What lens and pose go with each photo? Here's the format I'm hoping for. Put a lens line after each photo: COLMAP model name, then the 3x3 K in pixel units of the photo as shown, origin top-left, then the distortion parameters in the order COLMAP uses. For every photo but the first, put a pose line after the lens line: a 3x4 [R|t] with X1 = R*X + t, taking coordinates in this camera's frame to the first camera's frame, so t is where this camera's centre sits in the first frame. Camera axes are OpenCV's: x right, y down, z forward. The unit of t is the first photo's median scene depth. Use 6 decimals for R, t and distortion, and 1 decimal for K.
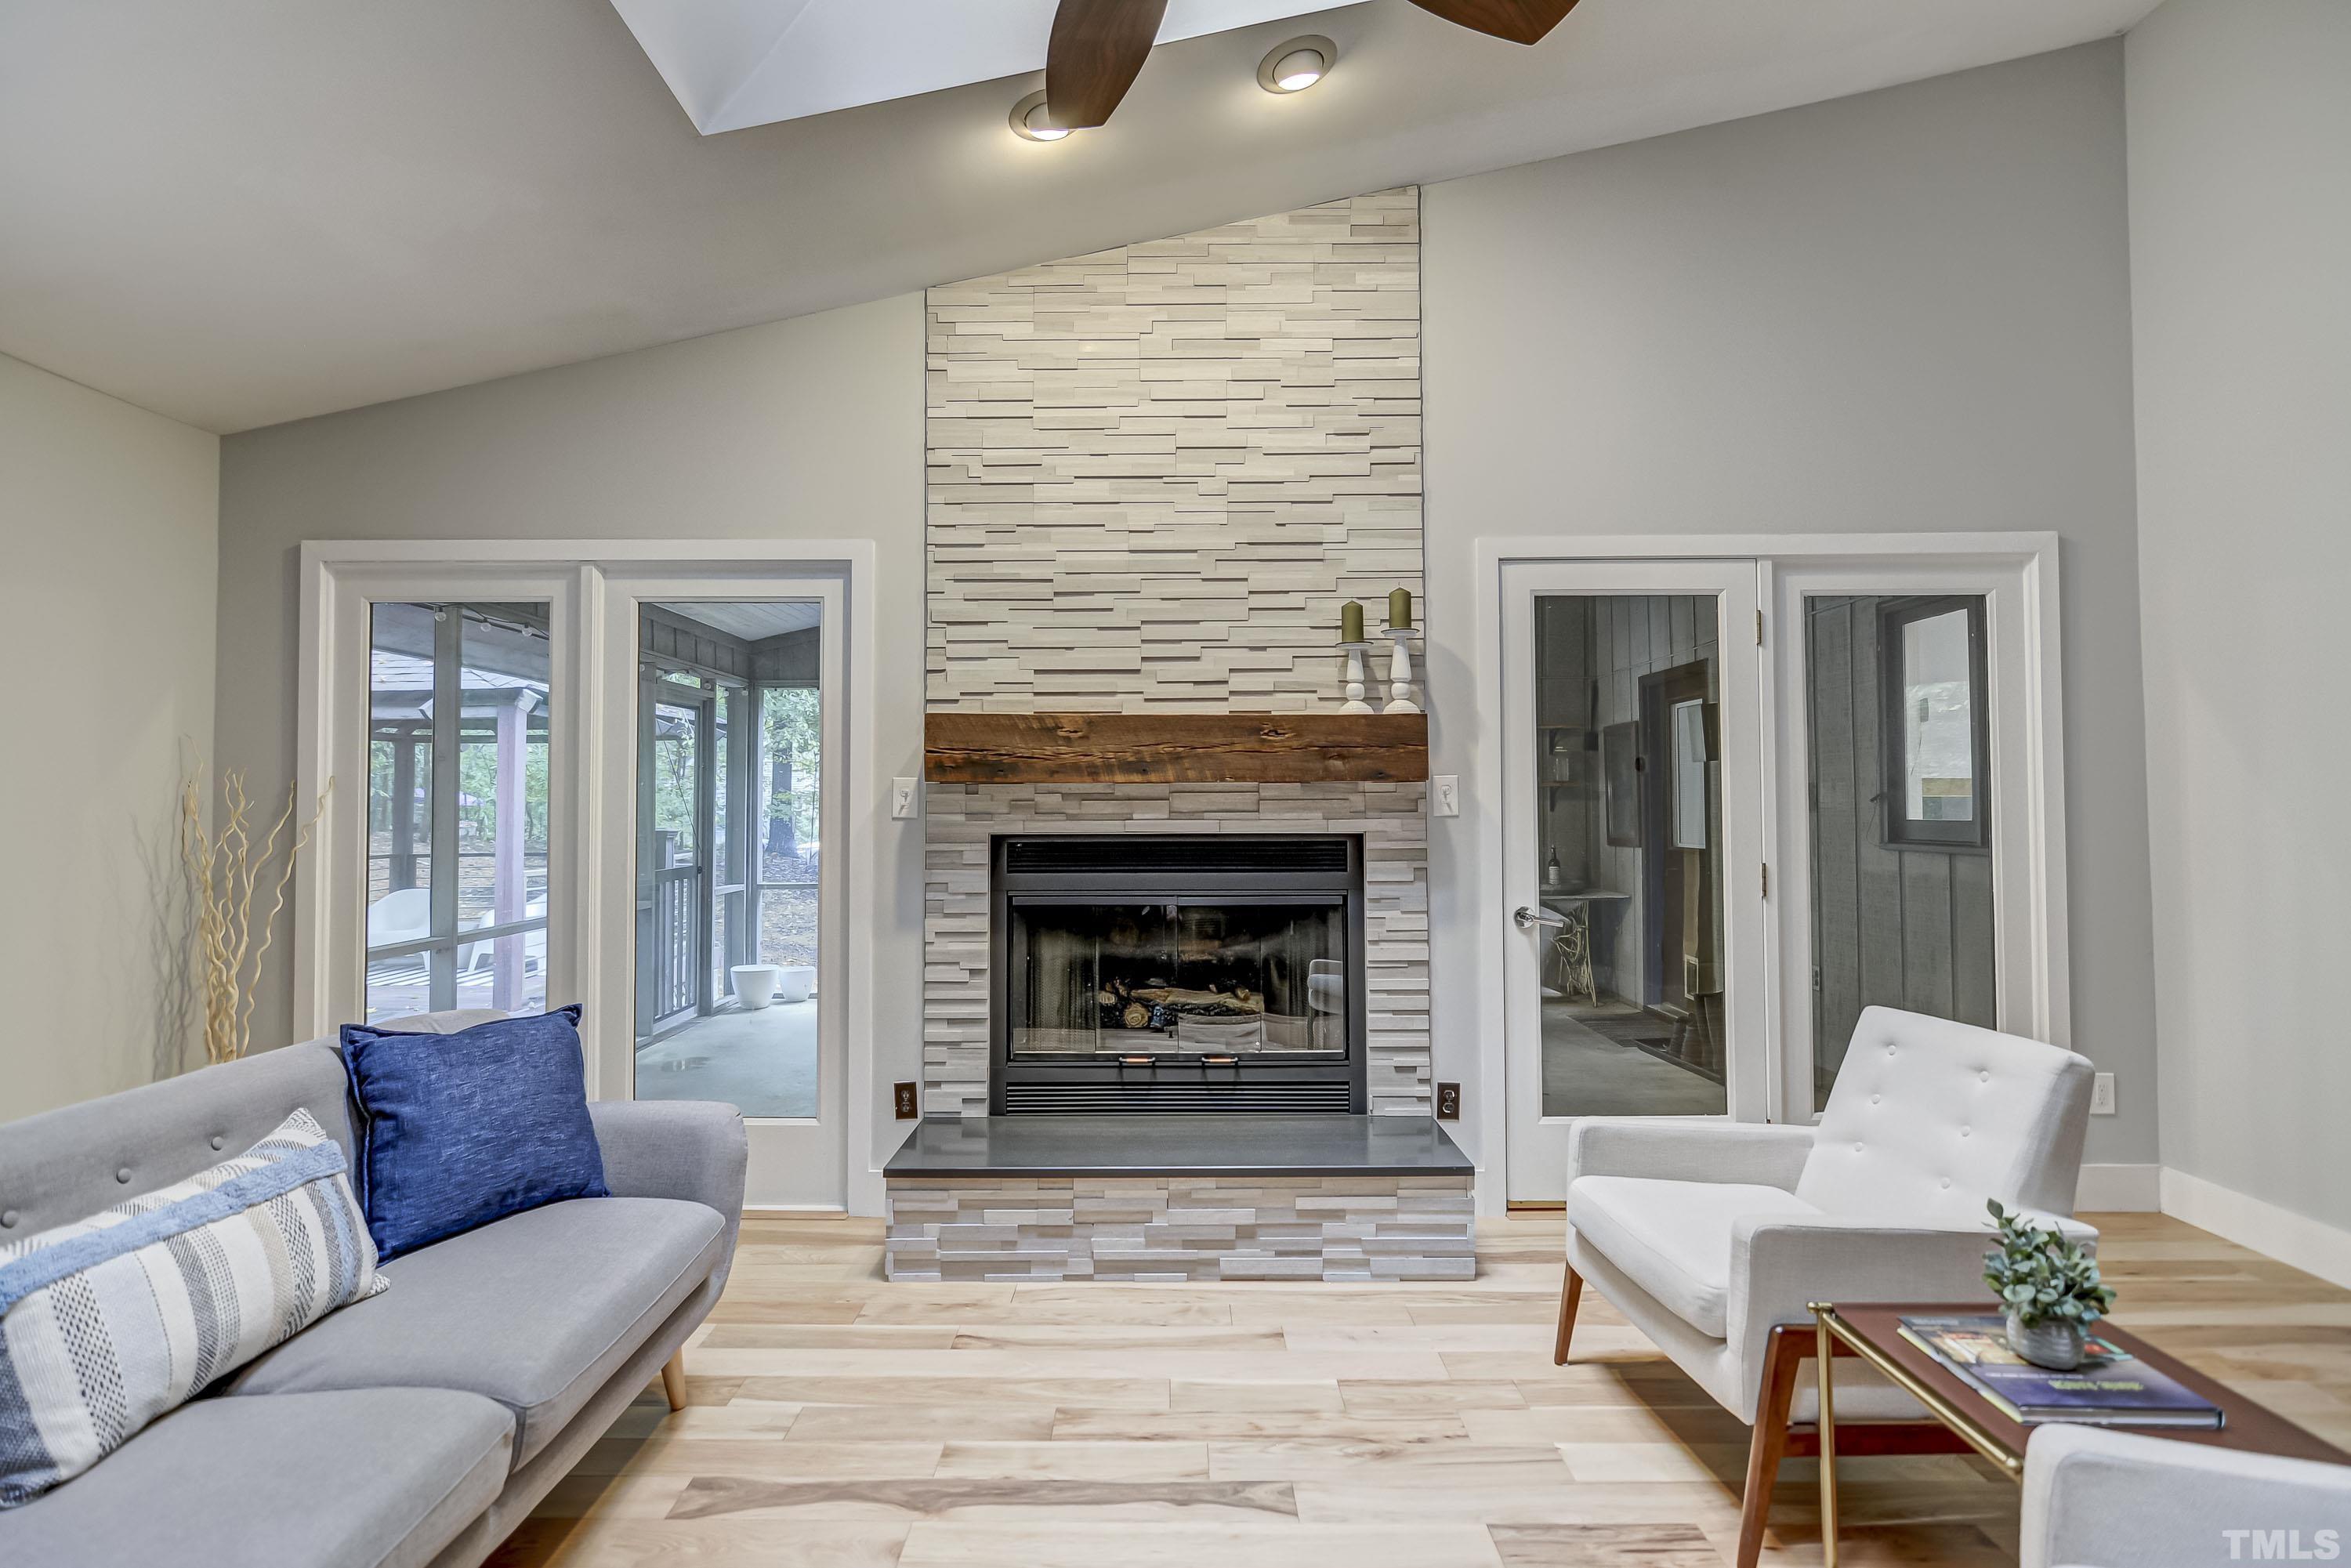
lens RADIAL K [[1135.3, 0, 1158.9], [0, 1135.3, 772.6], [0, 0, 1]] dist [-0.013031, 0.007680]
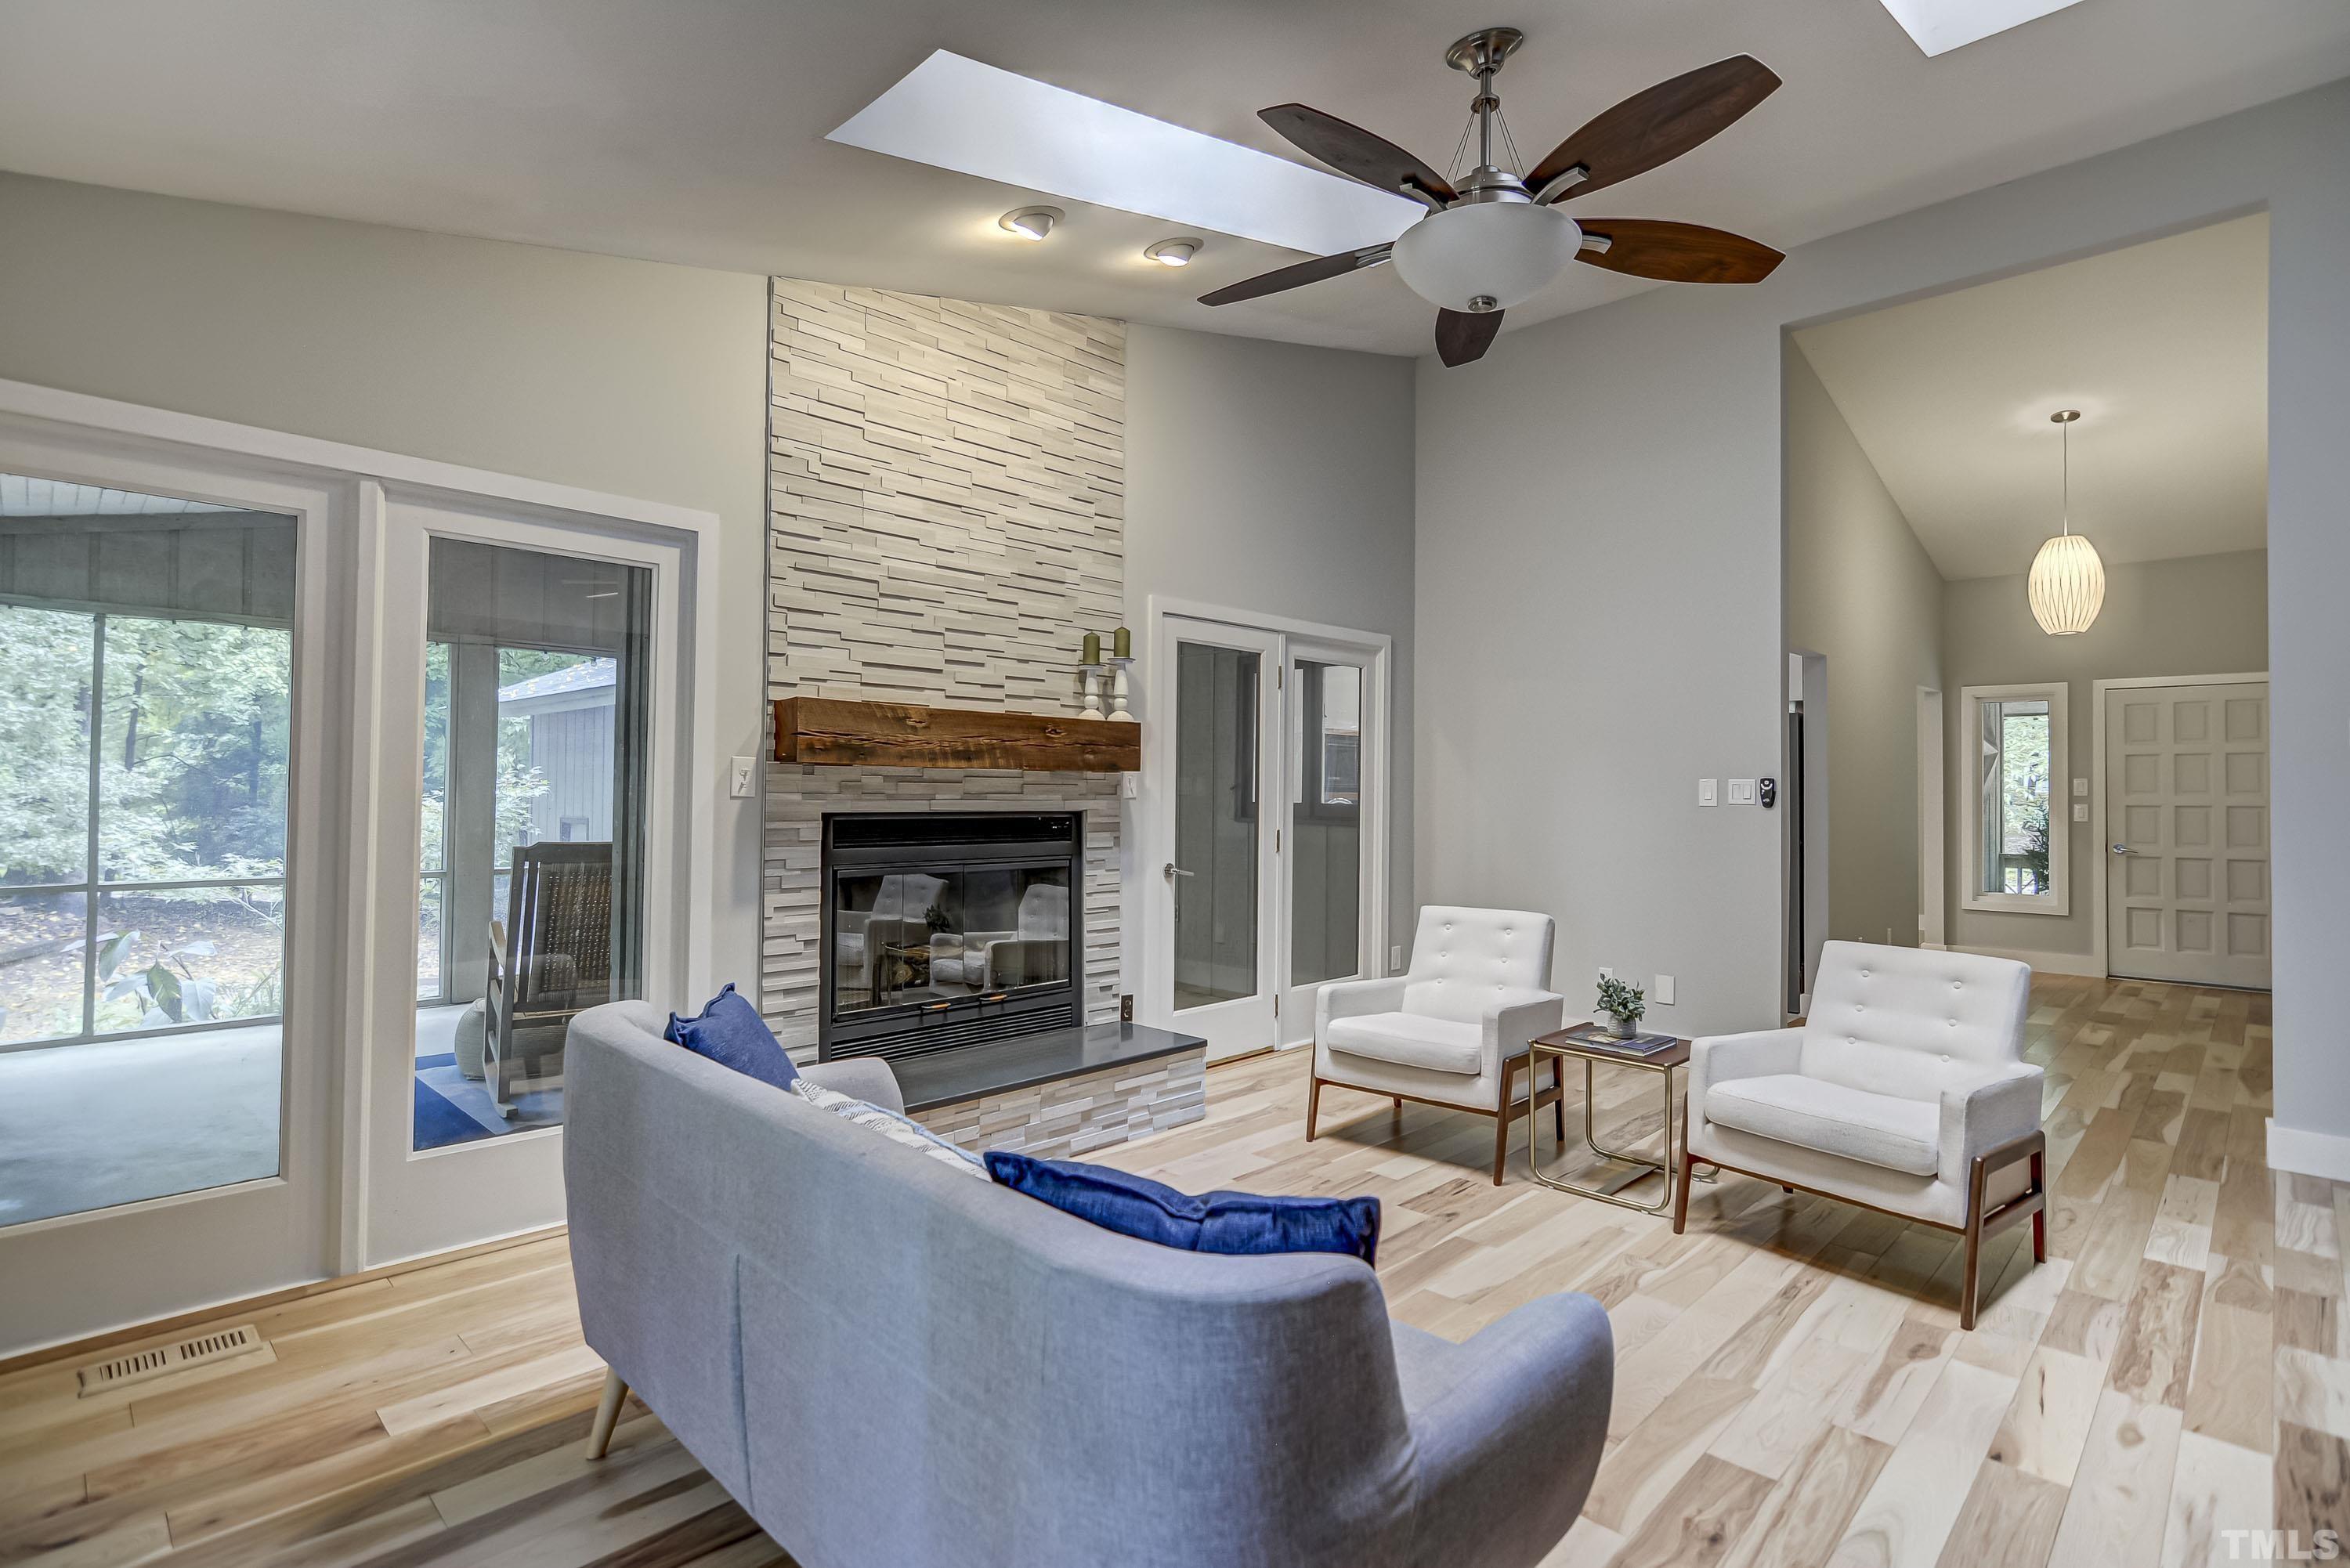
lens RADIAL K [[1134.8, 0, 1158.4], [0, 1134.8, 772.6], [0, 0, 1]] dist [-0.013031, 0.007680]
pose [[0.699825, 0.022035, 0.713974, -0.688488], [-0.034373, 0.999405, 0.002848, 0.002963], [-0.713486, -0.026534, 0.700167, 0.031280]]
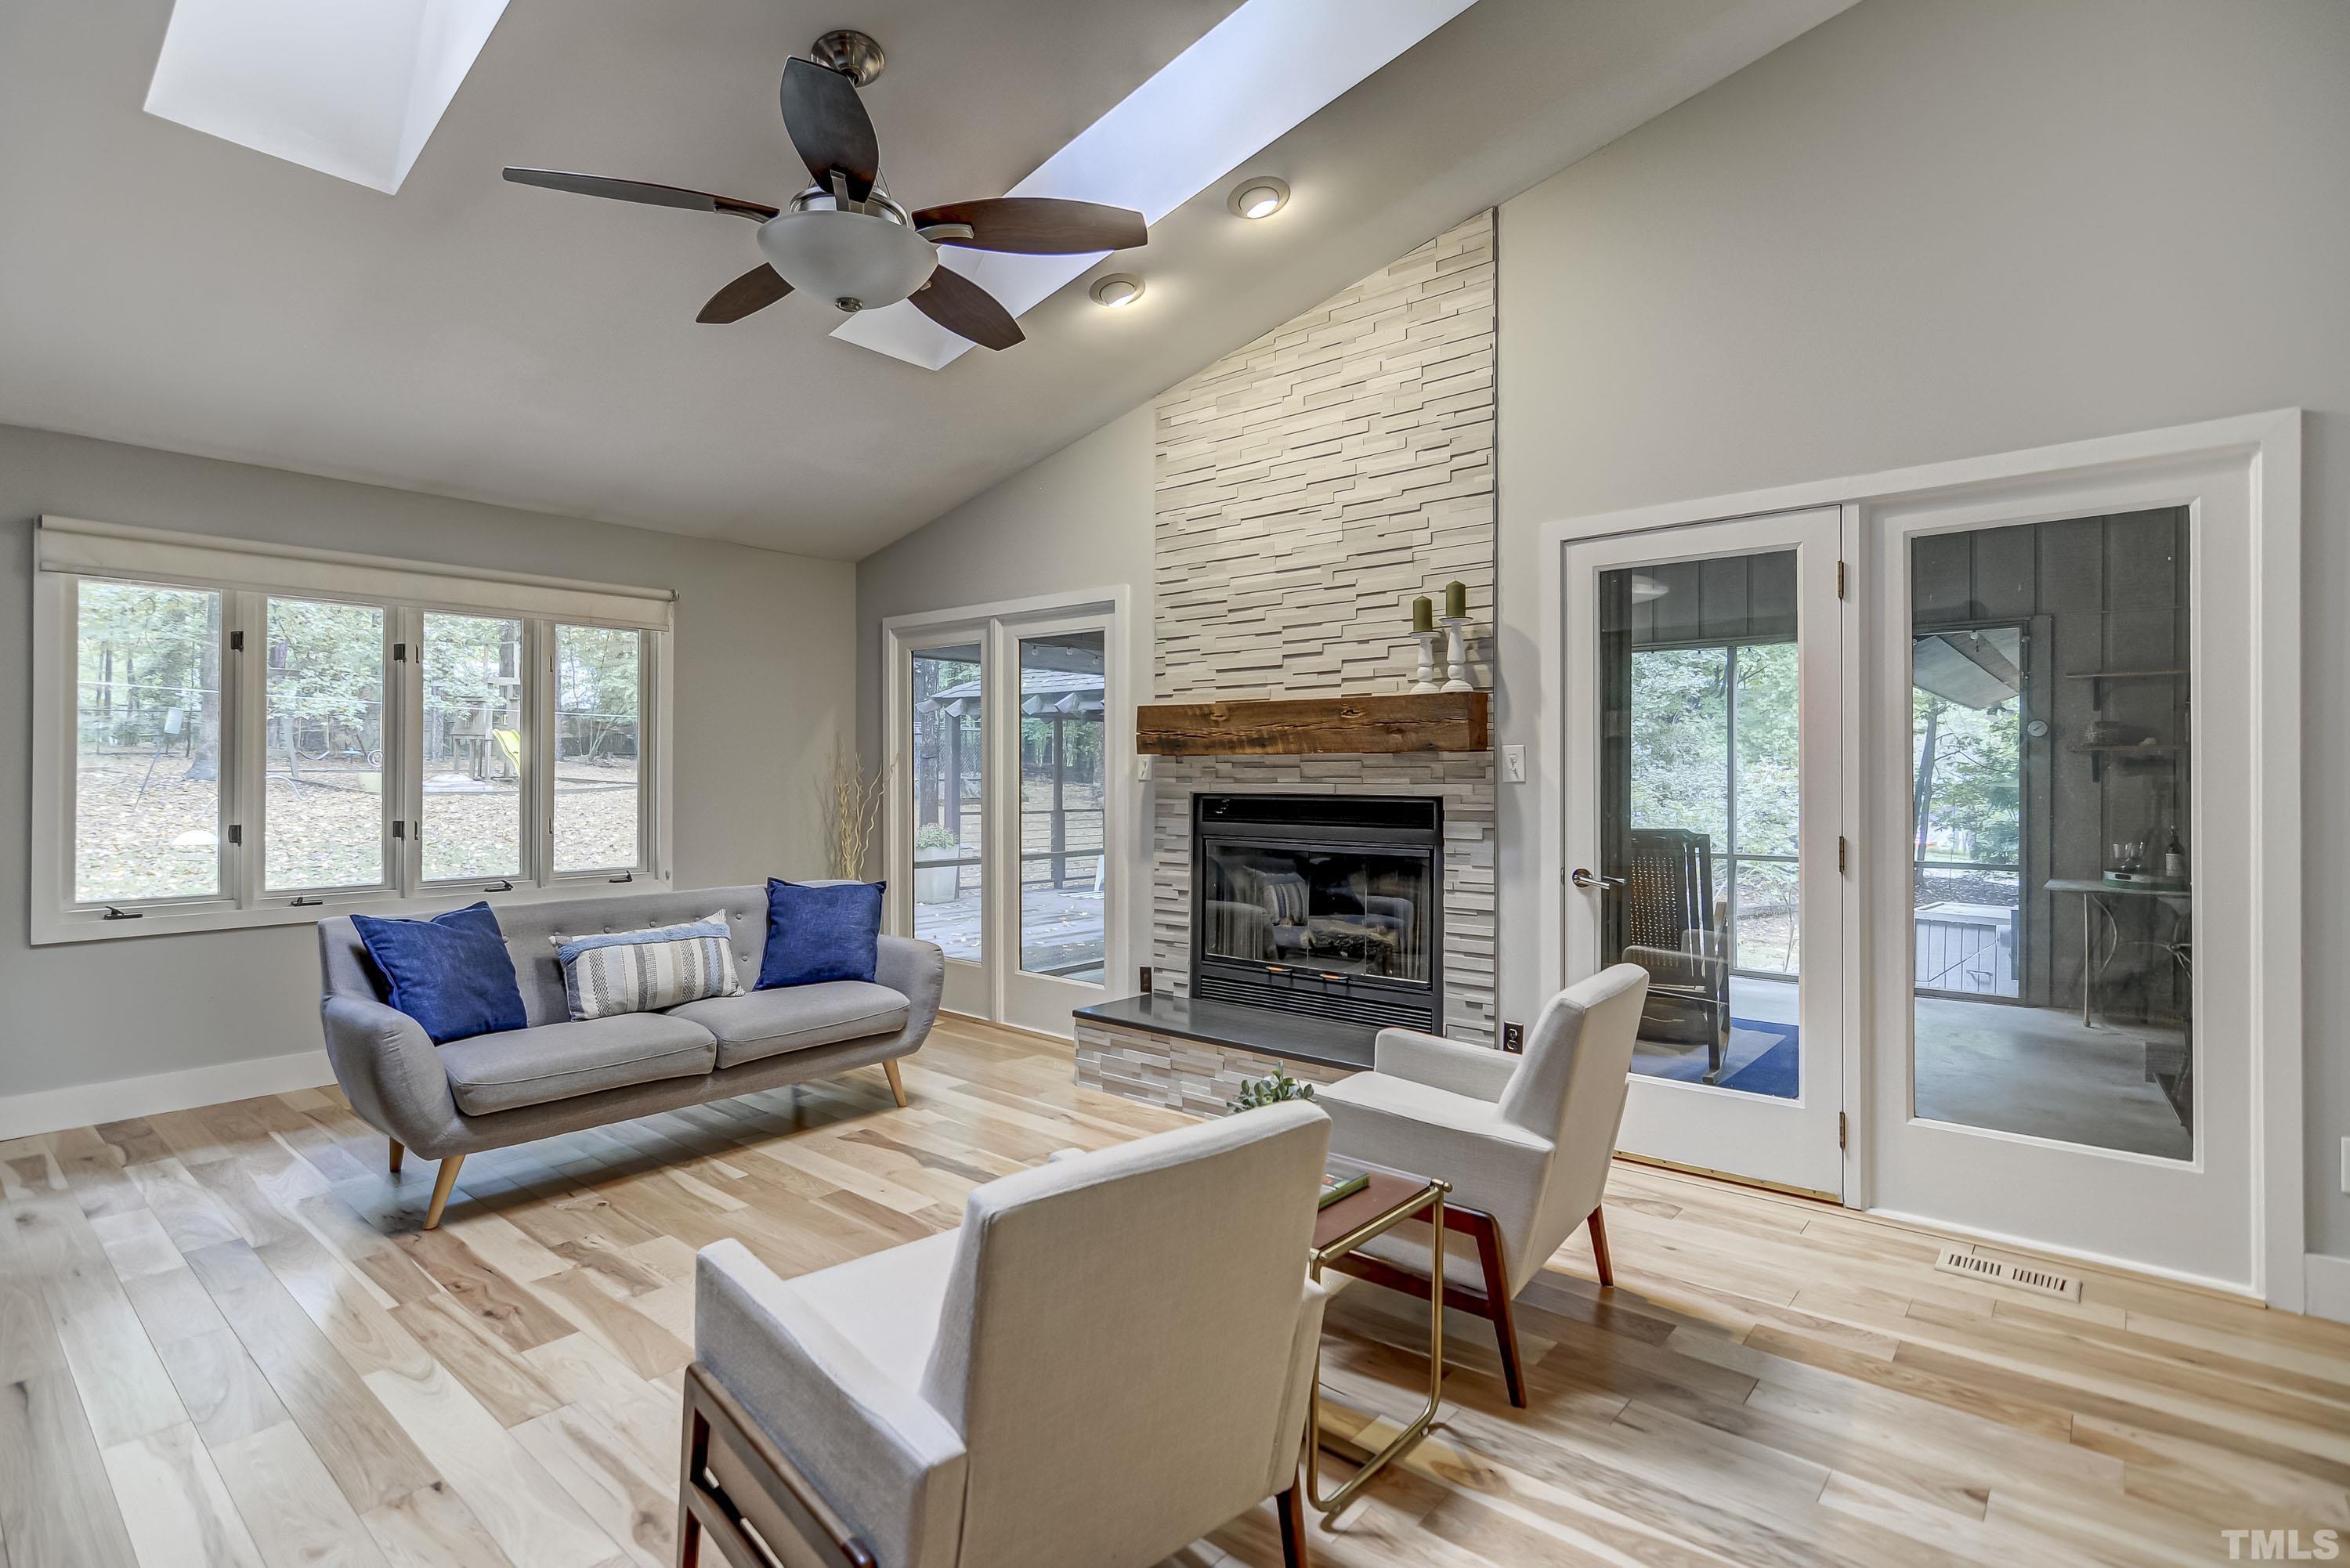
lens RADIAL K [[1134.8, 0, 1158.4], [0, 1134.8, 772.6], [0, 0, 1]] dist [-0.013031, 0.007680]
pose [[0.760954, 0.003407, -0.648797, 0.705450], [0.015817, 0.999592, 0.023802, -0.002587], [0.648613, -0.028374, 0.760589, -0.060082]]
